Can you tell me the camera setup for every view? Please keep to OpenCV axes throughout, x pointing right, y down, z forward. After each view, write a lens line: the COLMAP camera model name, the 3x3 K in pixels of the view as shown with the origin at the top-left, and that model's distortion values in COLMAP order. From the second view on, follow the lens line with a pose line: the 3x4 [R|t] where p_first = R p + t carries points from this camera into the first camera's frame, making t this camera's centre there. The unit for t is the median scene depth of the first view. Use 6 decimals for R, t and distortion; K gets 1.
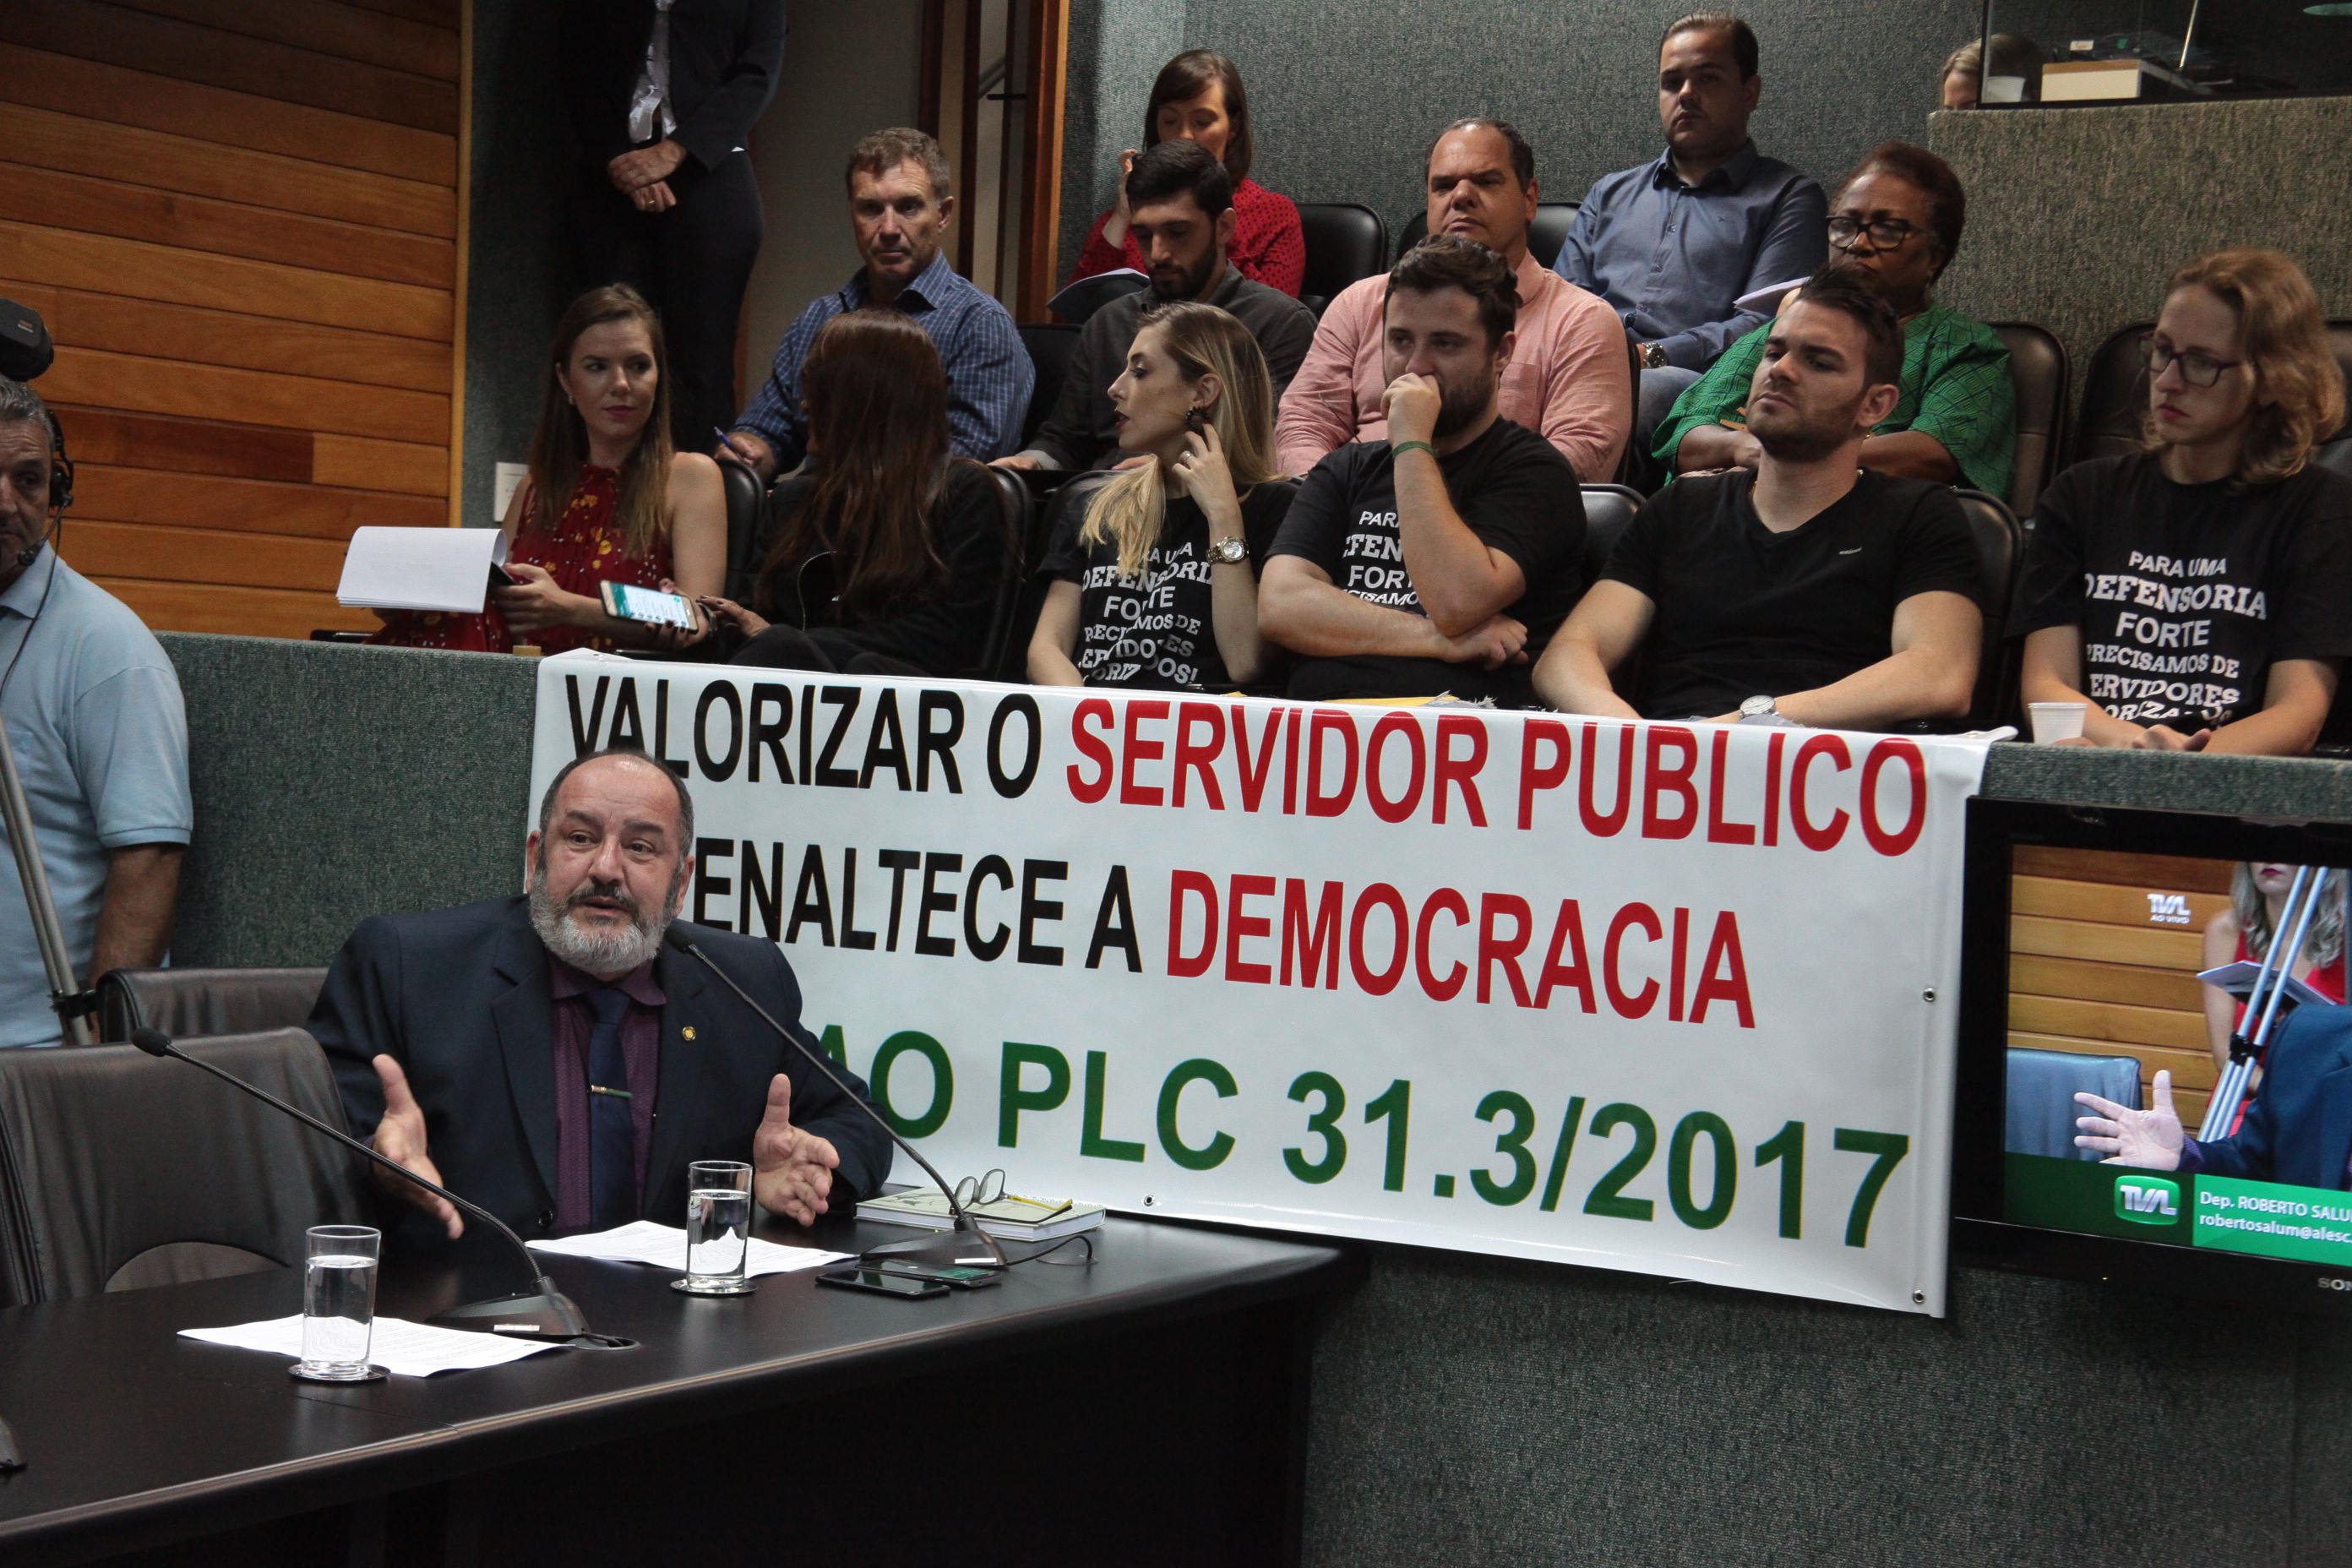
lens RADIAL K [[4441.5, 0, 1089.5], [0, 4441.5, 807.7], [0, 0, 1]] dist [0.133481, 0.618627]
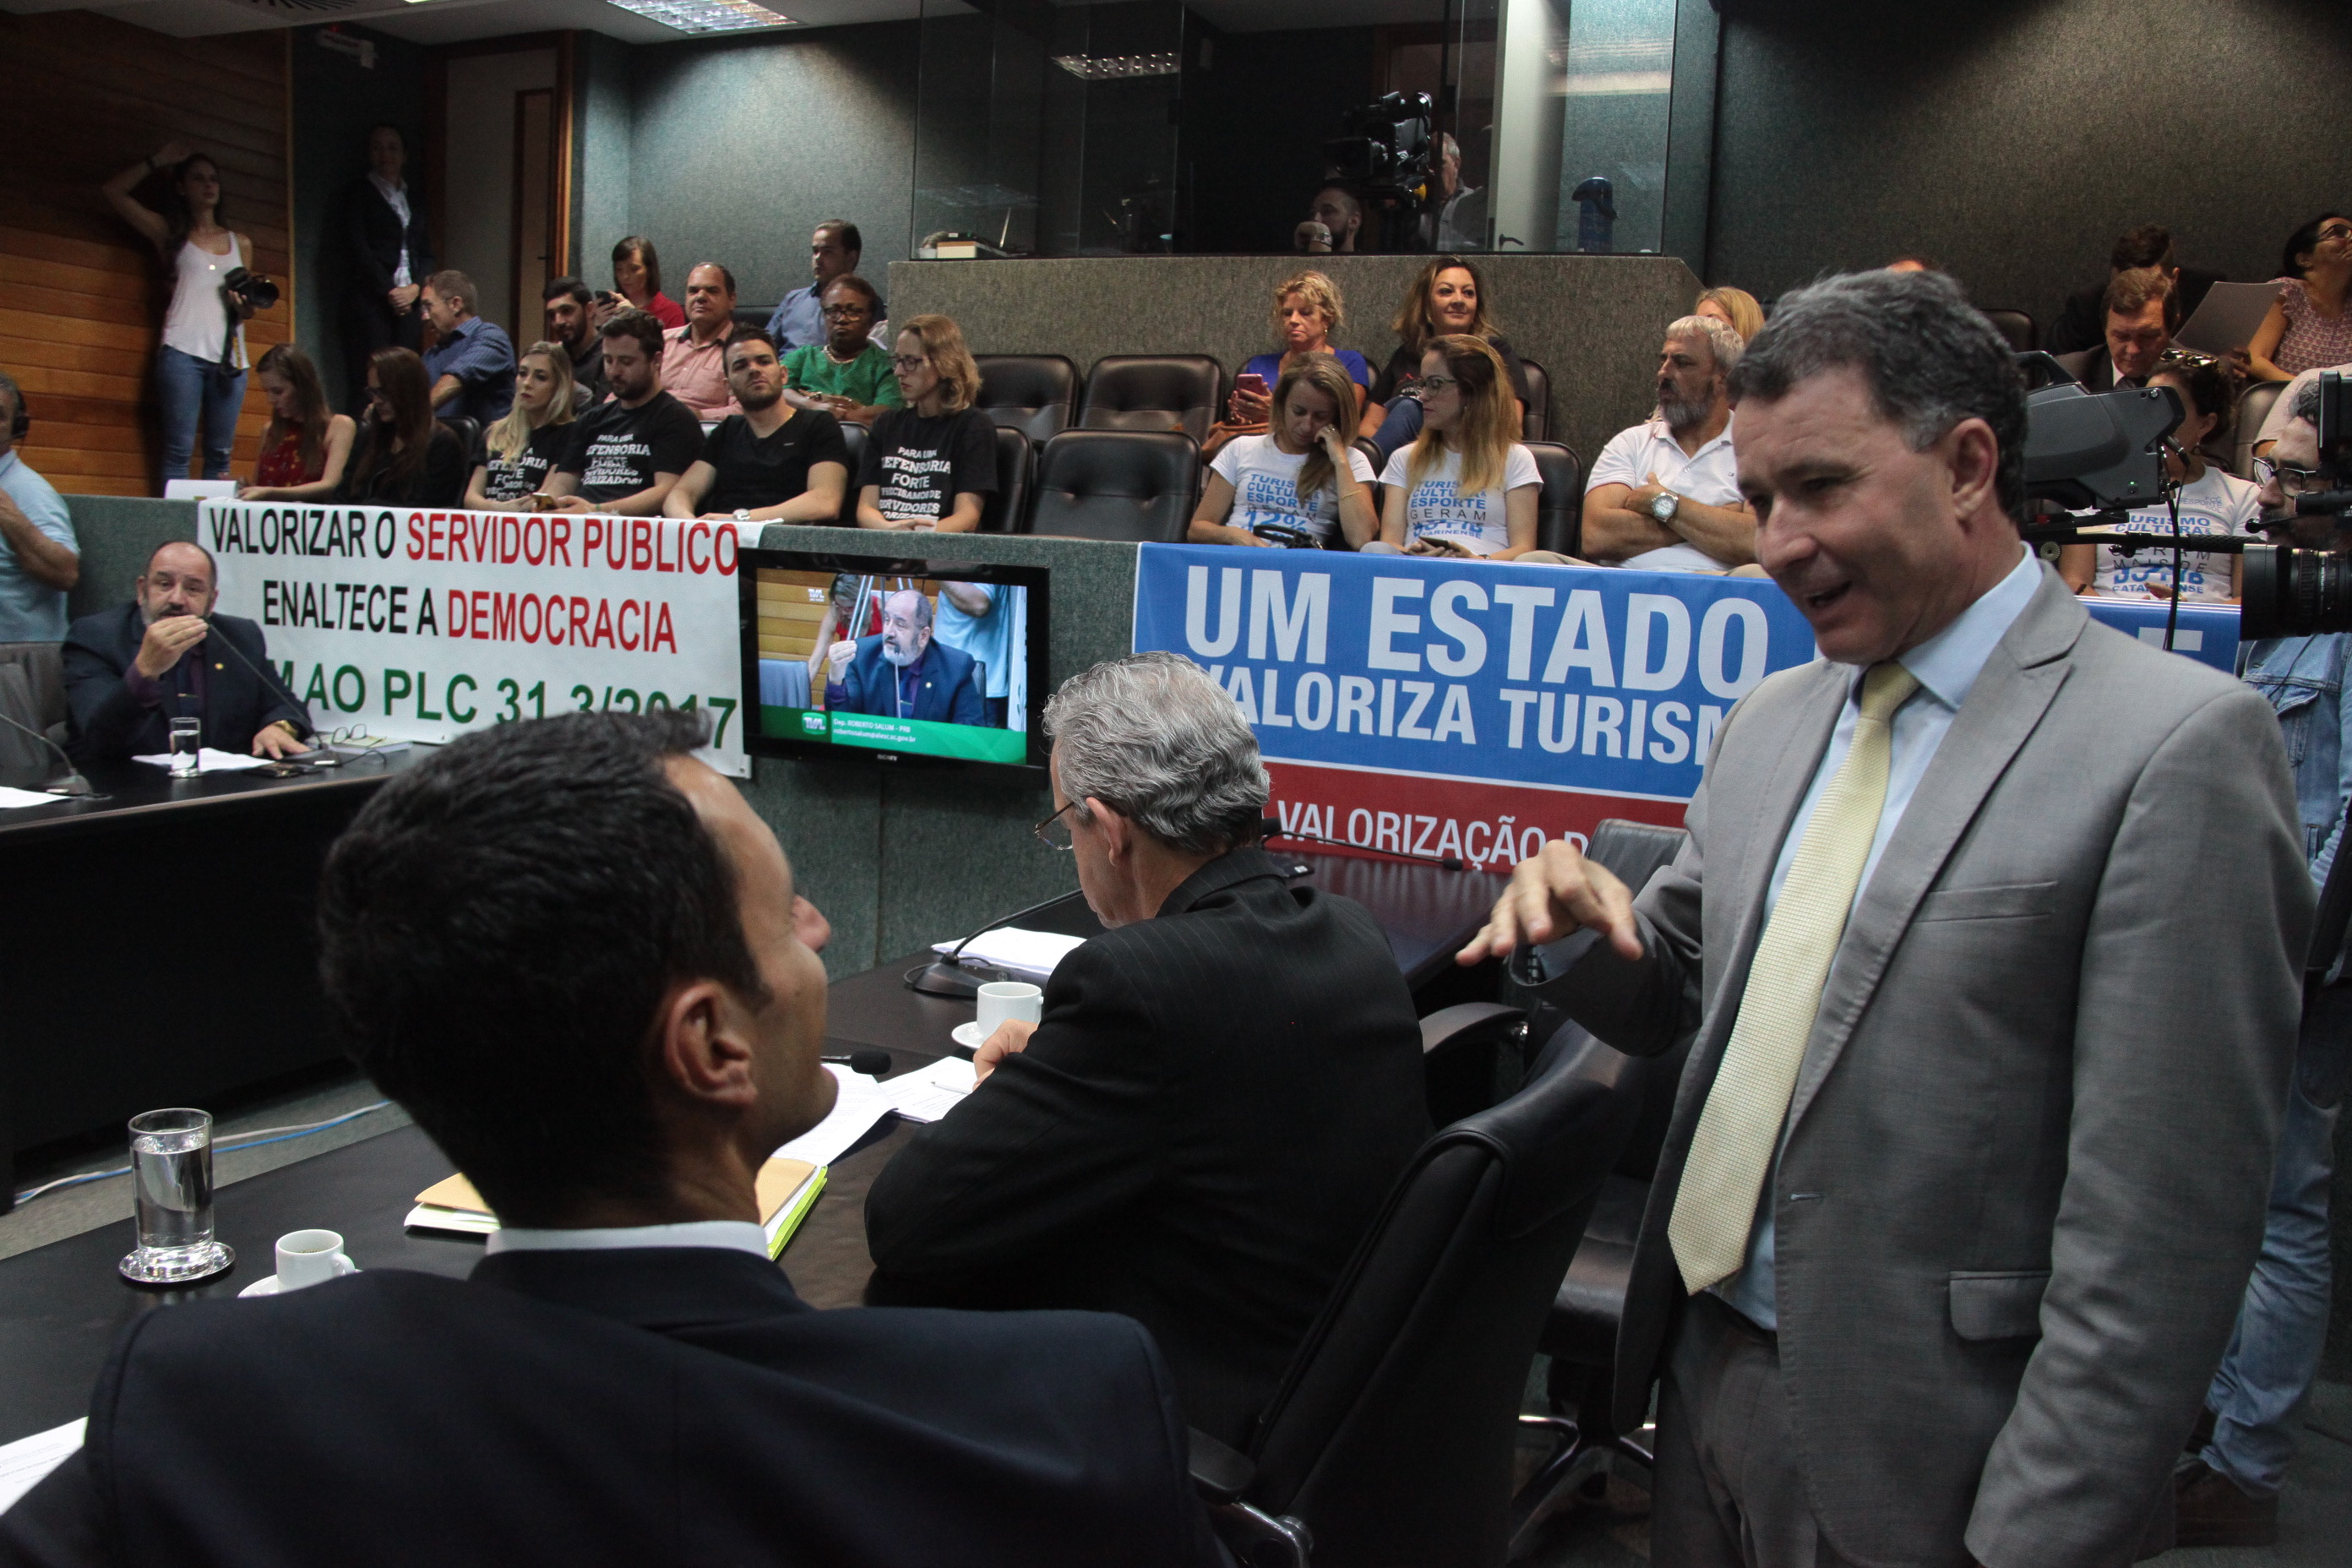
lens RADIAL K [[1859.1, 0, 1175.3], [0, 1859.1, 823.4], [0, 0, 1]] dist [-0.156366, 0.123550]
pose [[0.985327, -0.024518, 0.168907, 0.223459], [0.003253, 0.992146, 0.125042, 0.017958], [-0.170646, -0.122657, 0.977668, 0.035380]]
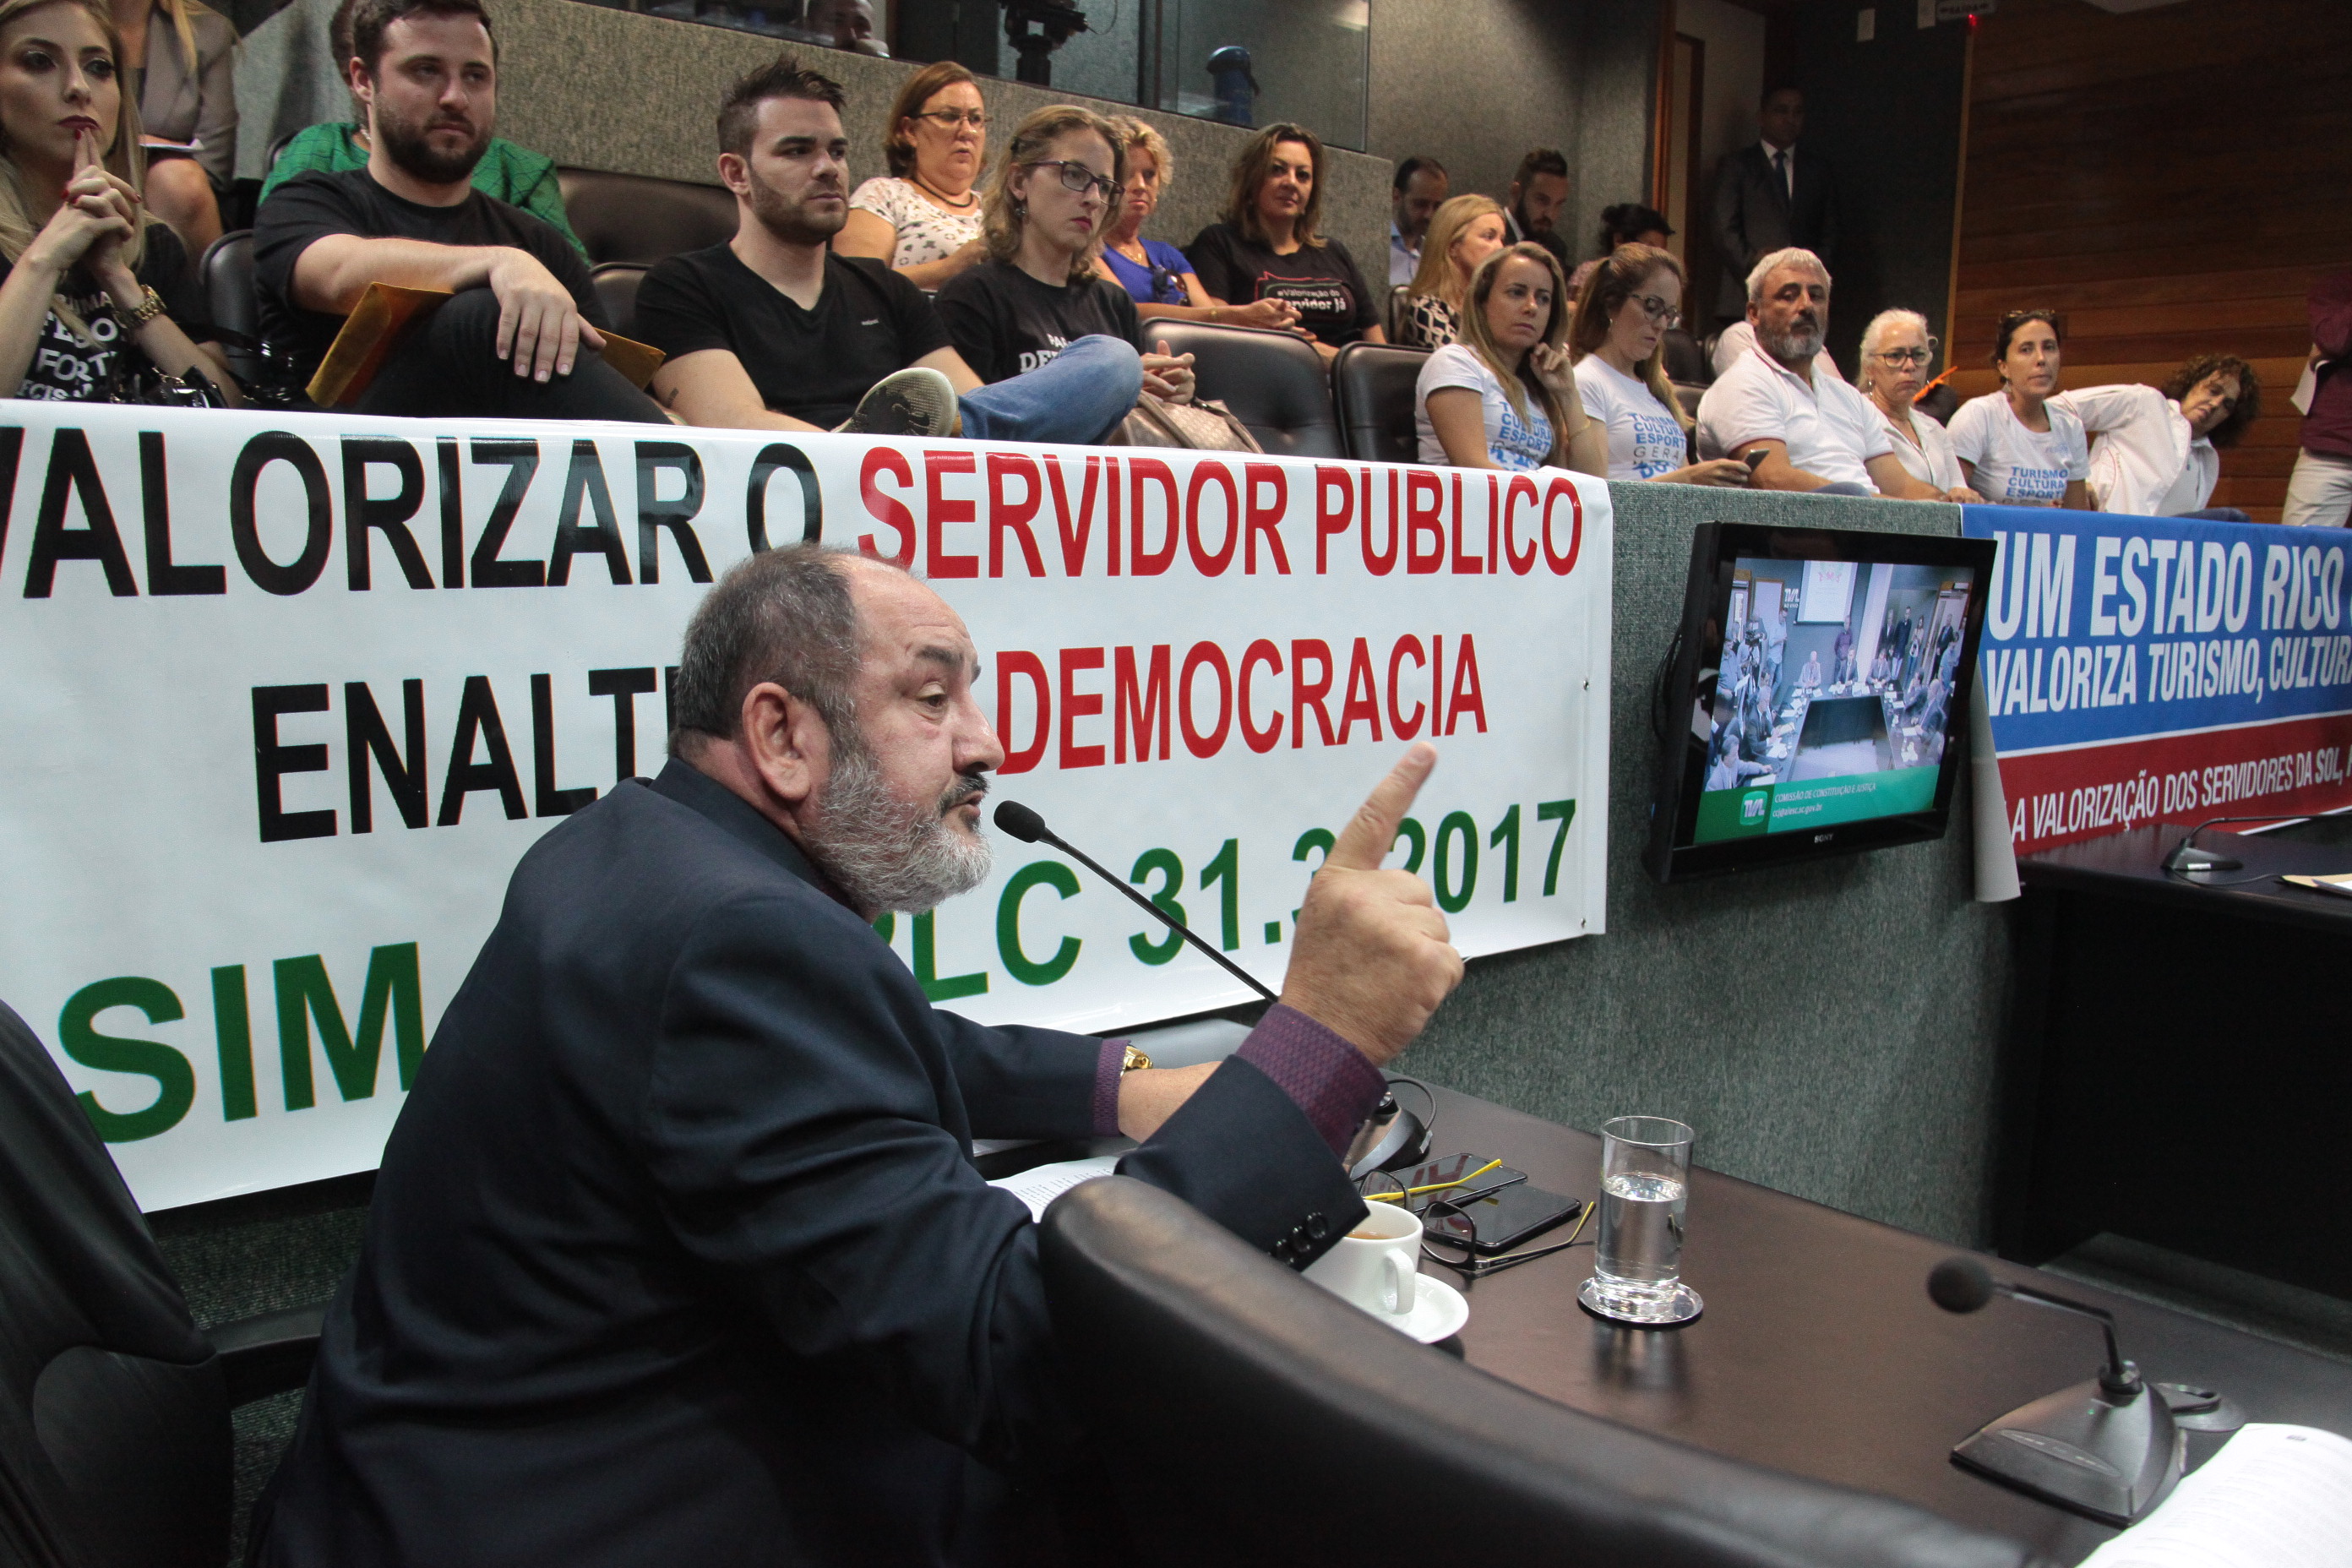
lens RADIAL K [[1907.9, 0, 1177.8], [0, 1907.9, 813.6], [0, 0, 1]] dist [-0.143392, 0.123371]
pose [[0.290977, -0.182107, 0.939239, -0.322591], [0.031651, 0.983013, 0.180789, -0.020478], [-0.956206, -0.022878, 0.291798, 0.871089]]
